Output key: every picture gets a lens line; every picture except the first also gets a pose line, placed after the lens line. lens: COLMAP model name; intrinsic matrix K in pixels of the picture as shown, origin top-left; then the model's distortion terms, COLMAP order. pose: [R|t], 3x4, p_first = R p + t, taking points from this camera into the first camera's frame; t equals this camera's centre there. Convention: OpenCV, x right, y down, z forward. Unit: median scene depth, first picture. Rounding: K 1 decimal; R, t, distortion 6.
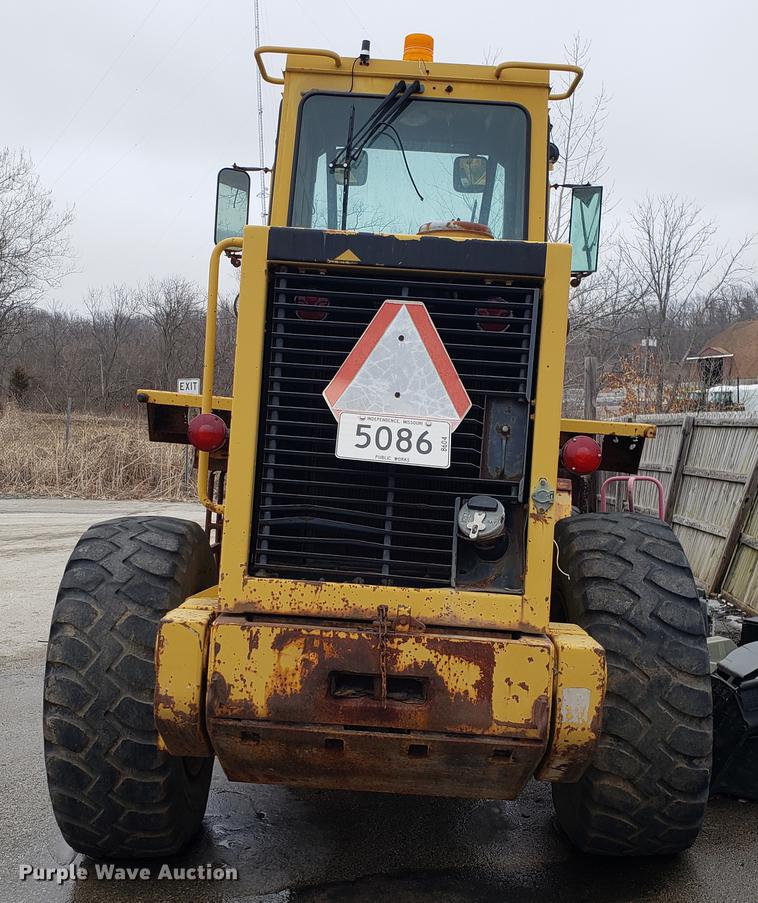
lens RADIAL K [[1044.4, 0, 379.1], [0, 1044.4, 479.7], [0, 0, 1]] dist [0.199355, -0.652743]
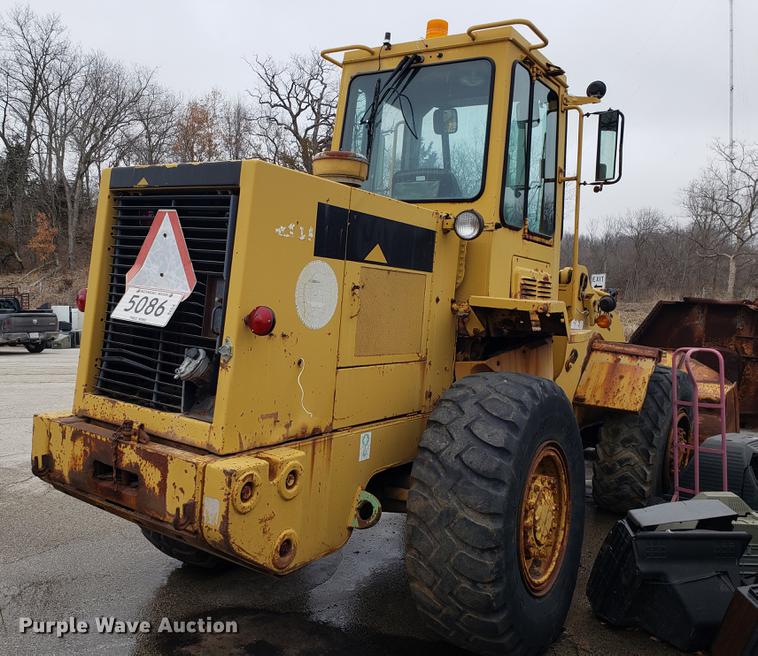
lens RADIAL K [[664.3, 0, 379.0], [0, 664.3, 328.0], [0, 0, 1]] dist [0.016242, -0.009784]
pose [[0.846130, 0.030847, -0.532084, 0.754759], [-0.040147, 0.999176, -0.005917, -0.015171], [0.531463, 0.026368, 0.846671, 0.389420]]
